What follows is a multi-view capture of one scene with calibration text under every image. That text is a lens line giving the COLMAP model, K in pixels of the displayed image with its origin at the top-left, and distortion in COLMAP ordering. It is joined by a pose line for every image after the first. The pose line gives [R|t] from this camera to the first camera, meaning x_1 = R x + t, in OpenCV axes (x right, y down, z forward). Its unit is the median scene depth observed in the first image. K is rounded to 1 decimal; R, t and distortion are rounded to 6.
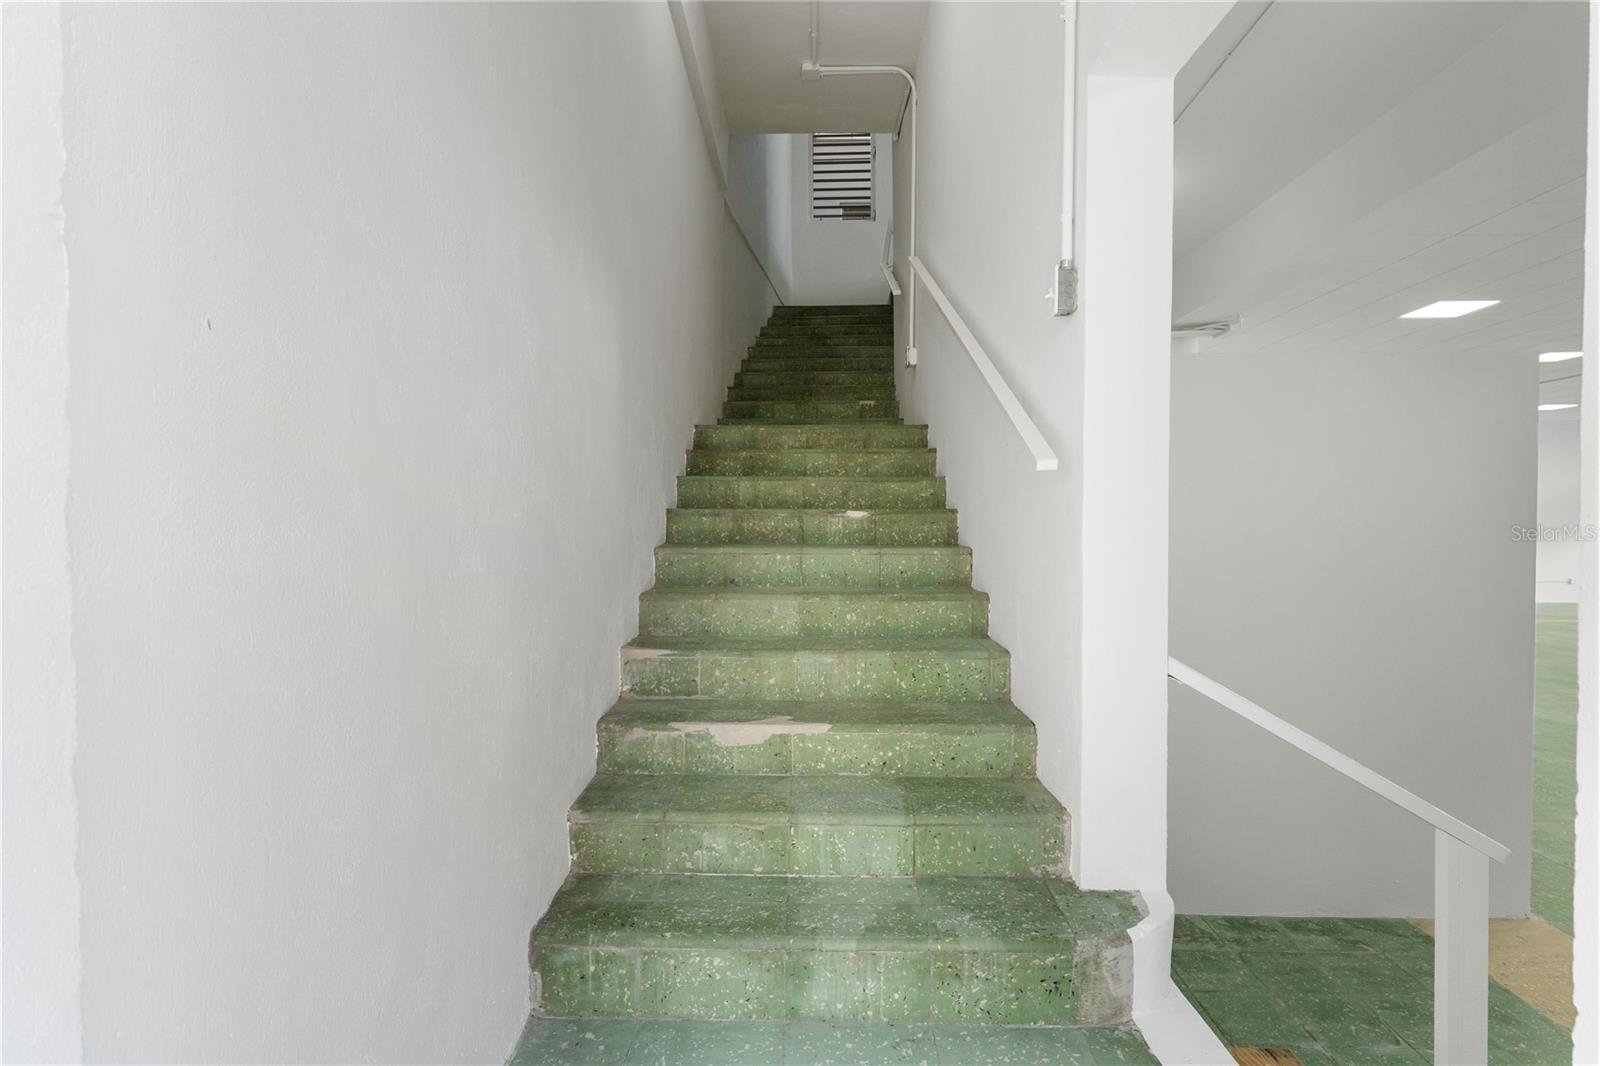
lens RADIAL K [[792.9, 0, 800.0], [0, 792.9, 533.0], [0, 0, 1]] dist [-0.001762, -0.000015]
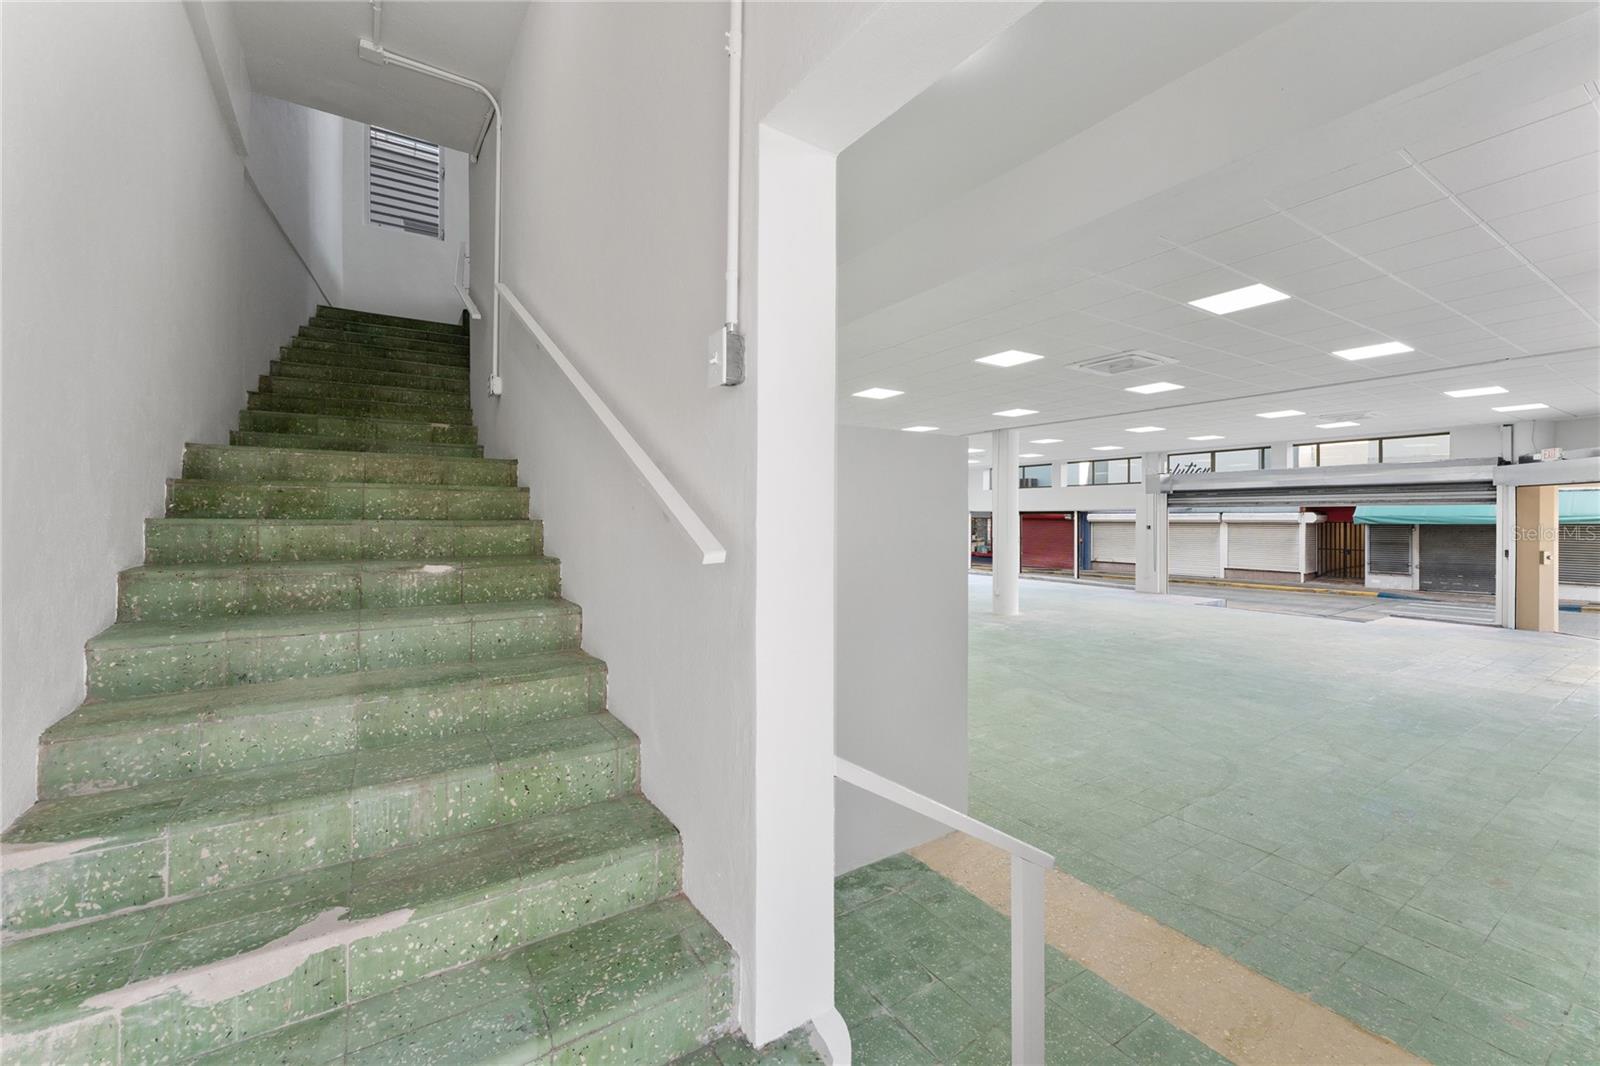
lens RADIAL K [[642.0, 0, 803.8], [0, 642.0, 516.9], [0, 0, 1]] dist [-0.002340, 0.000285]
pose [[0.816271, 0.003081, 0.577661, -0.005688], [0.008585, 0.999811, -0.017463, -0.065929], [-0.577605, 0.019213, 0.816090, 0.213276]]
